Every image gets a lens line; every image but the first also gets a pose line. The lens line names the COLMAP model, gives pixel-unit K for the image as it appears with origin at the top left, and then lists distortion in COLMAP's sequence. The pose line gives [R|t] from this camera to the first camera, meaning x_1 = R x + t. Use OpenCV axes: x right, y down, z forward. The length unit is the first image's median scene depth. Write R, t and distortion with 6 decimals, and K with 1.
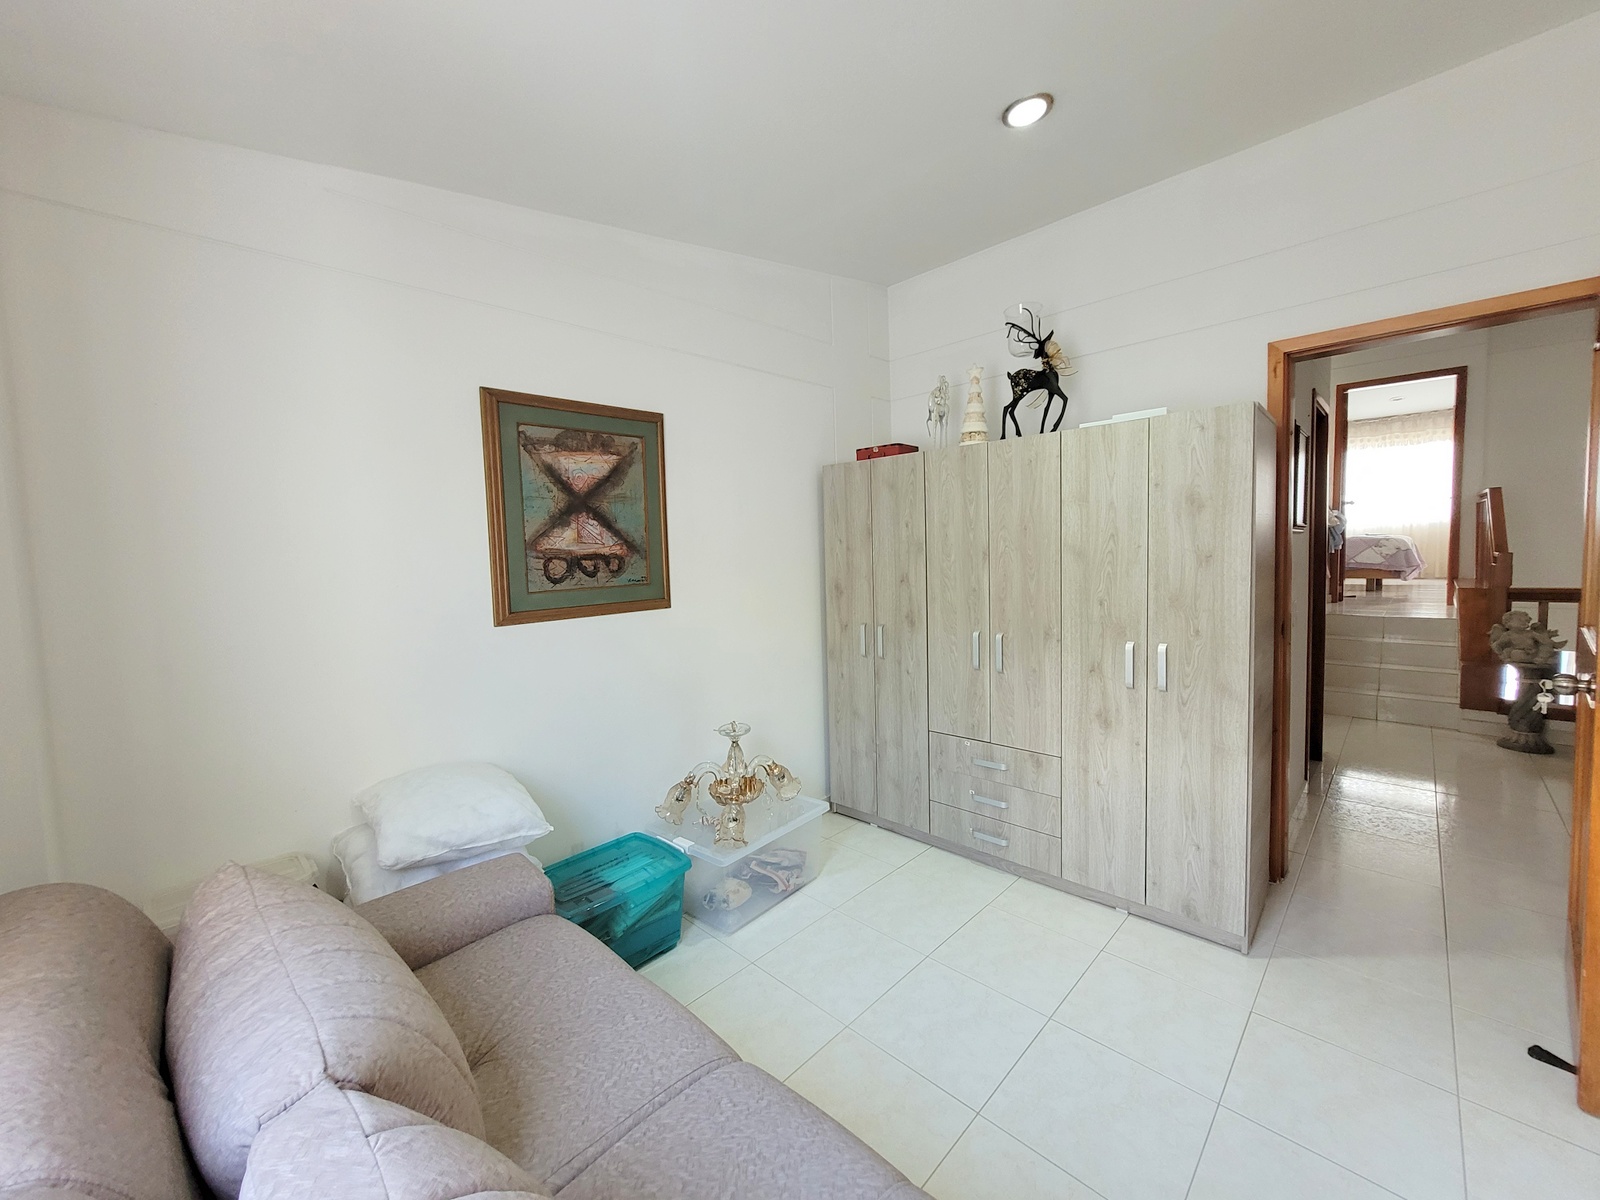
lens RADIAL K [[626.2, 0, 799.5], [0, 626.2, 591.0], [0, 0, 1]] dist [0.000291, -0.000032]
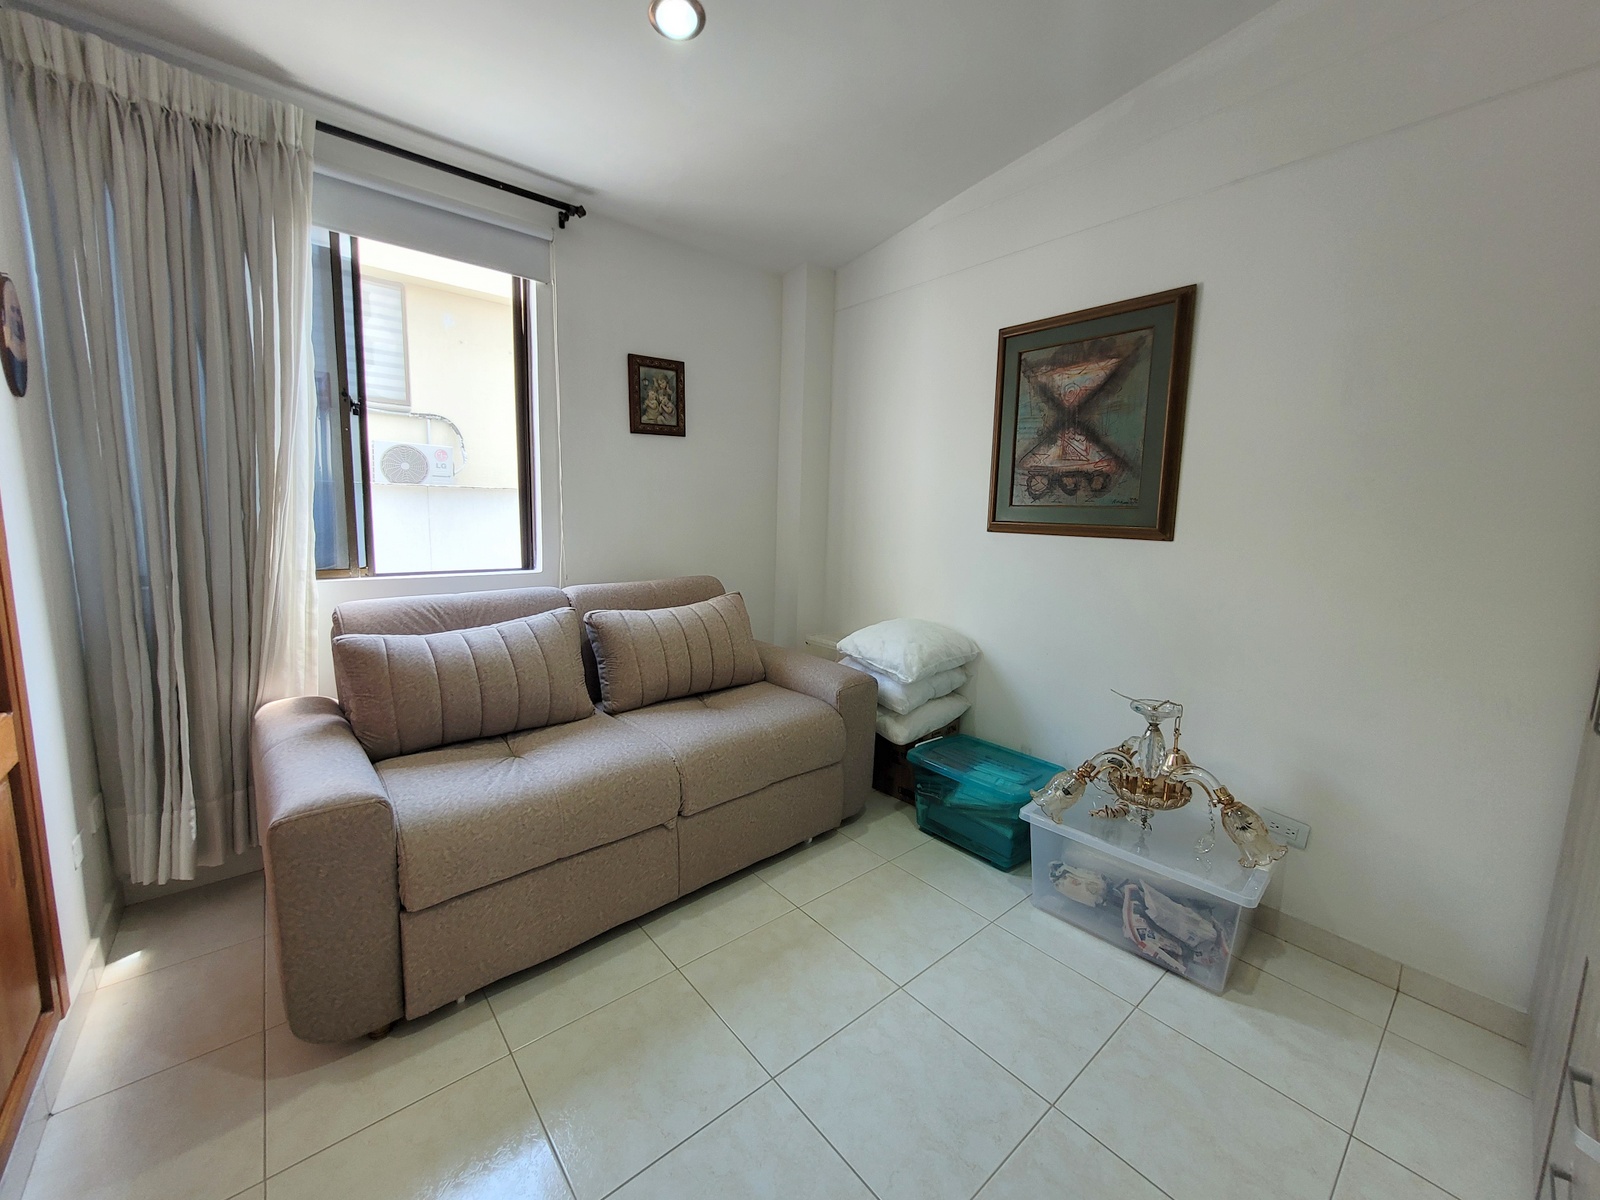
lens RADIAL K [[626.2, 0, 800.8], [0, 626.2, 593.4], [0, 0, 1]] dist [0.000291, -0.000032]
pose [[-0.095311, 0.161428, -0.982271, 0.636266], [-0.093556, 0.980943, 0.170287, 0.001091], [0.991041, 0.108128, -0.078392, 0.622926]]
